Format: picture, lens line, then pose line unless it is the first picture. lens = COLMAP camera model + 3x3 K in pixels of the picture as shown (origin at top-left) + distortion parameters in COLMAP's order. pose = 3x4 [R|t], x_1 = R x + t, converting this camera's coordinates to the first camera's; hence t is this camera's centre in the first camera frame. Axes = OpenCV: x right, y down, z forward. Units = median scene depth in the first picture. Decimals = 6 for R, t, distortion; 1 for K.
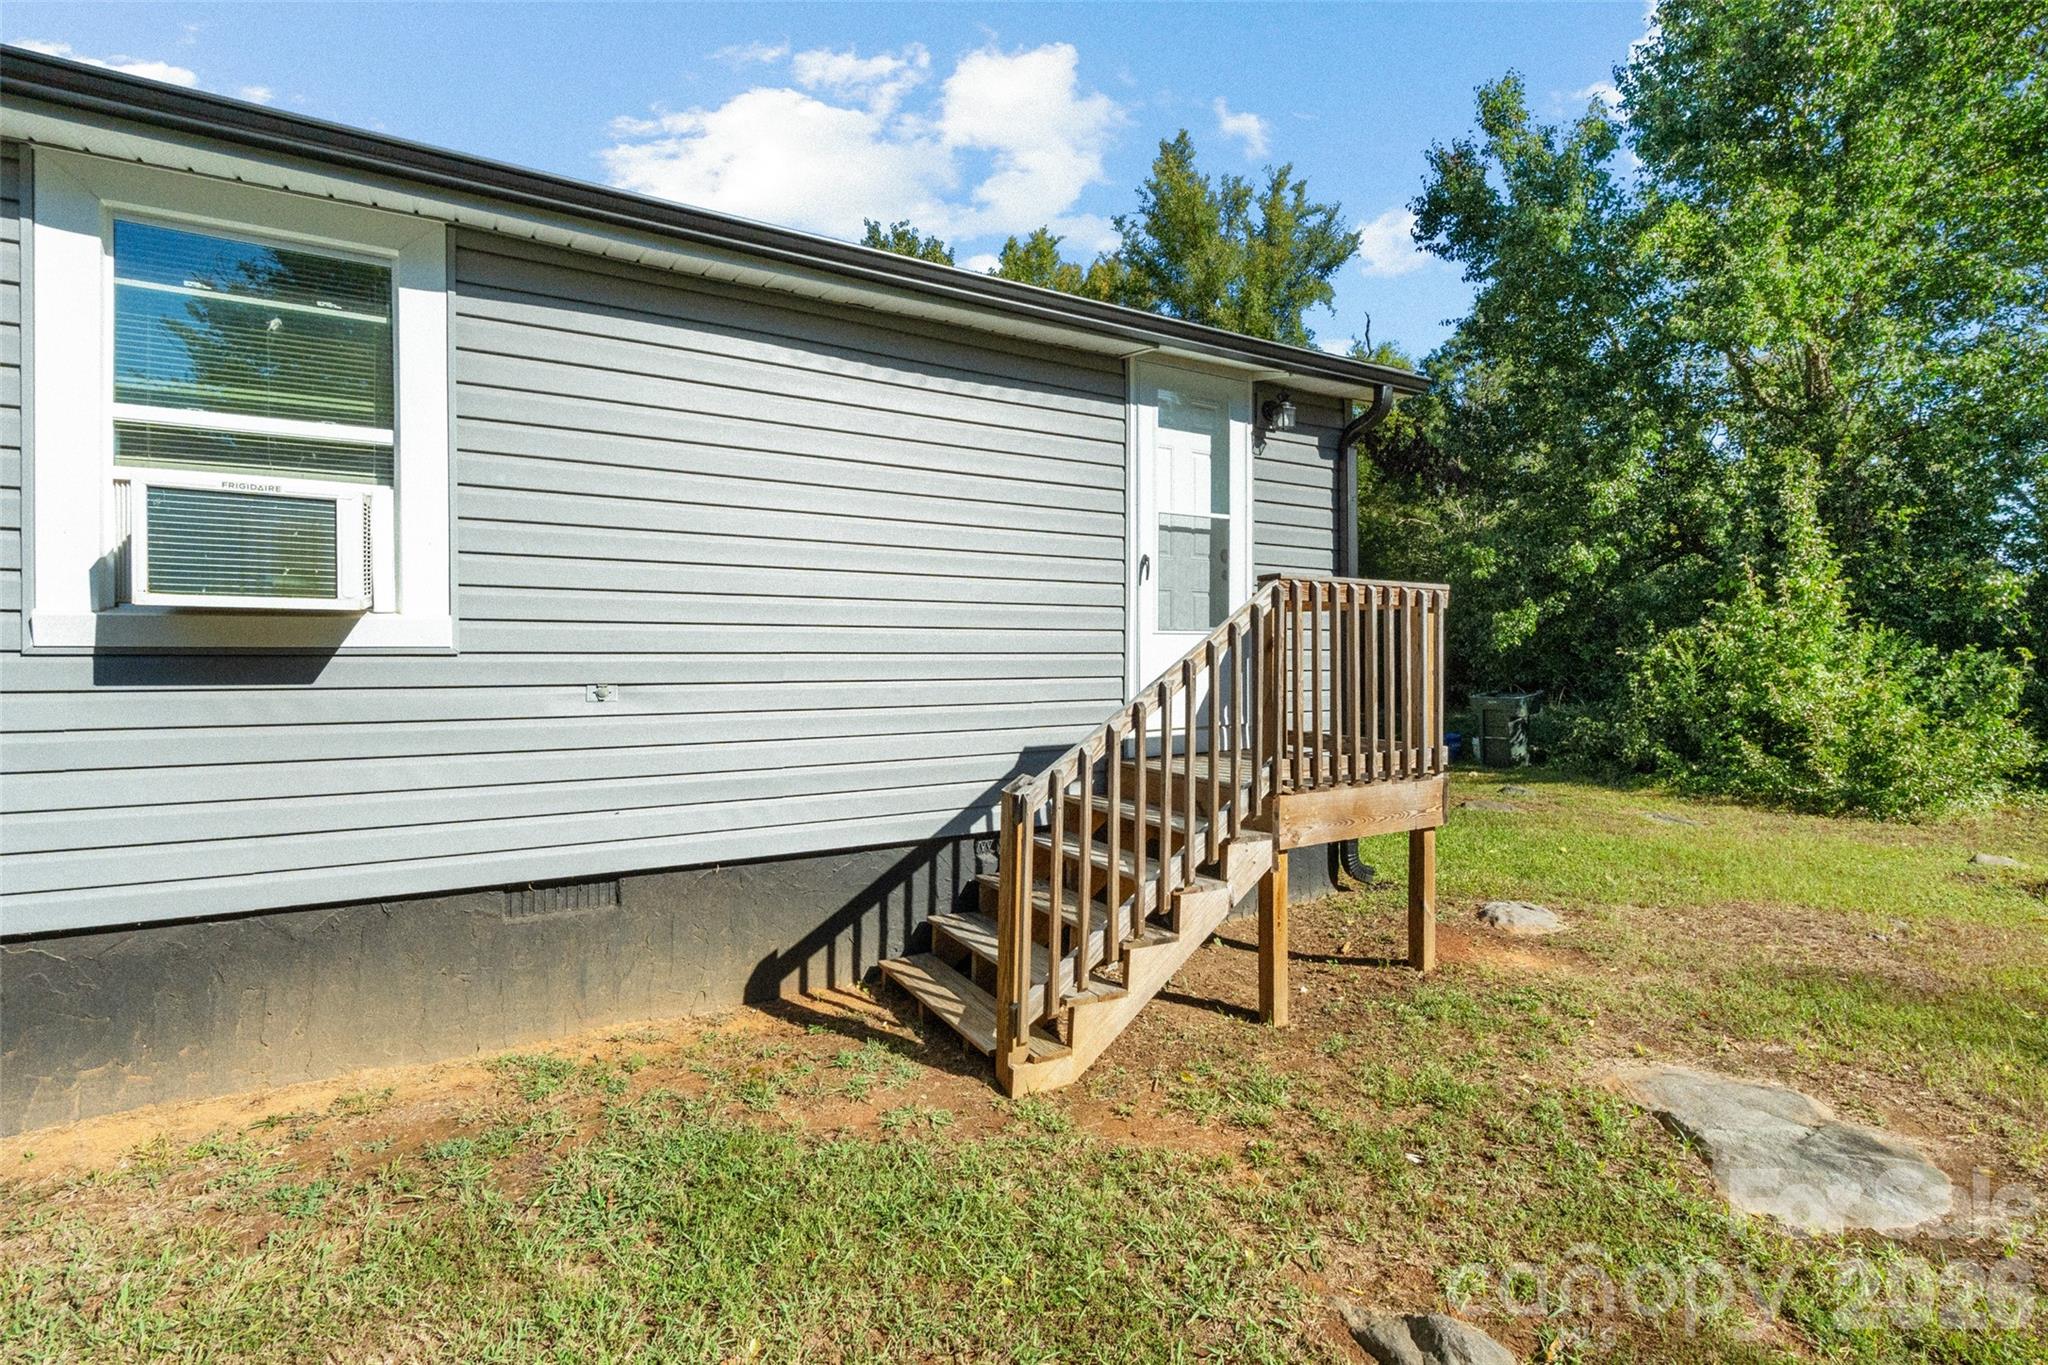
lens RADIAL K [[920.2, 0, 1023.1], [0, 920.2, 659.4], [0, 0, 1]] dist [-0.000236, -0.000015]
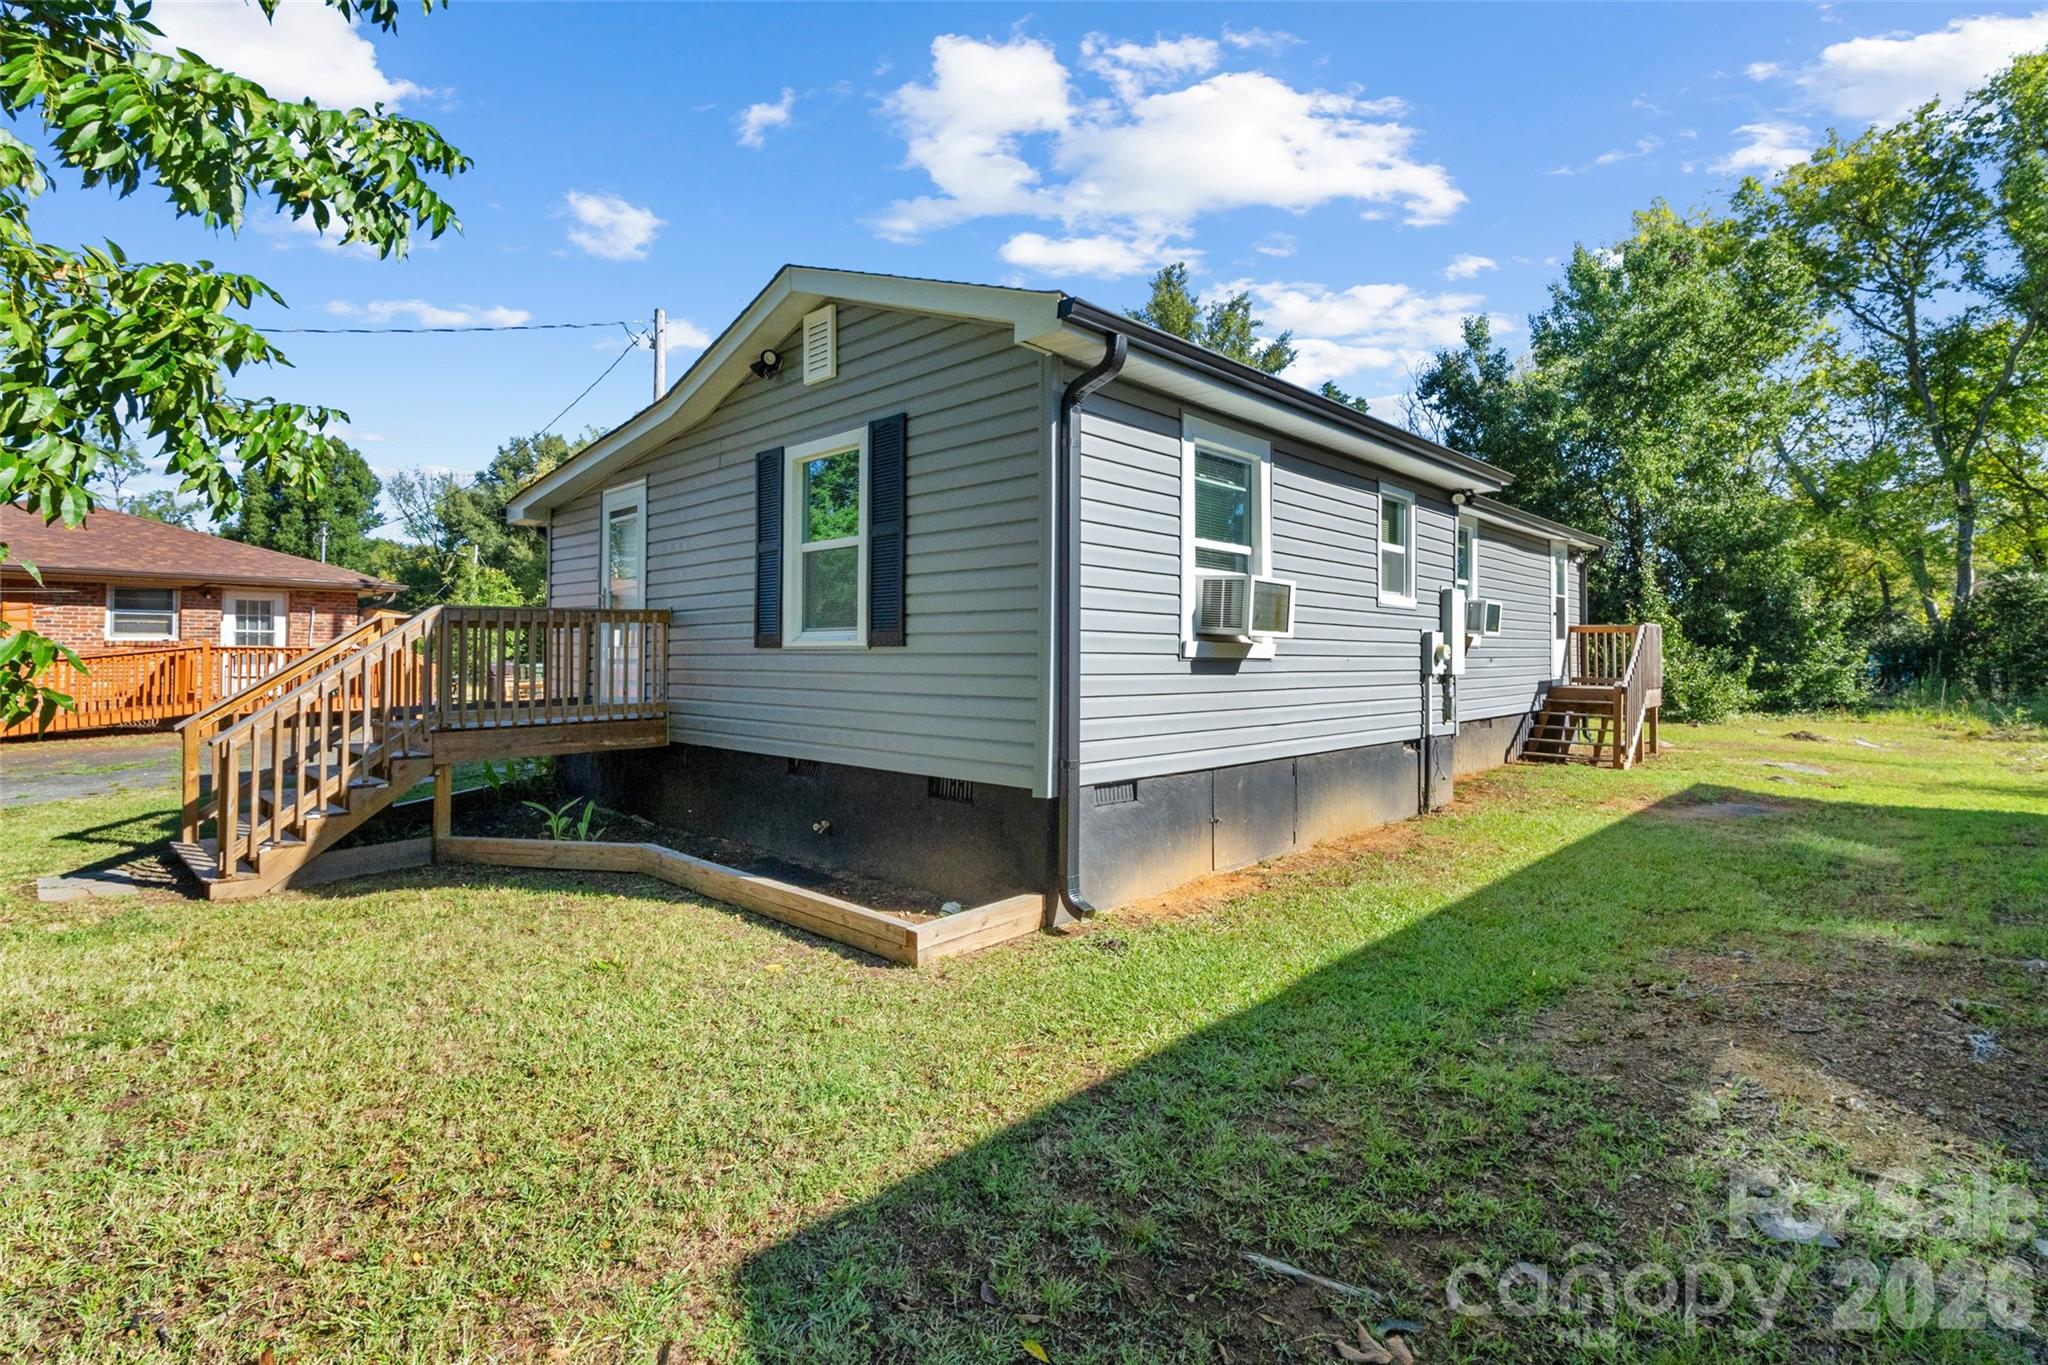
lens RADIAL K [[942.6, 0, 1026.1], [0, 942.6, 640.3], [0, 0, 1]] dist [-0.000223, -0.000020]
pose [[0.955349, 0.003149, 0.295463, -1.011891], [0.001595, 0.999874, -0.015815, 0.004472], [-0.295476, 0.015580, 0.955223, -0.541278]]
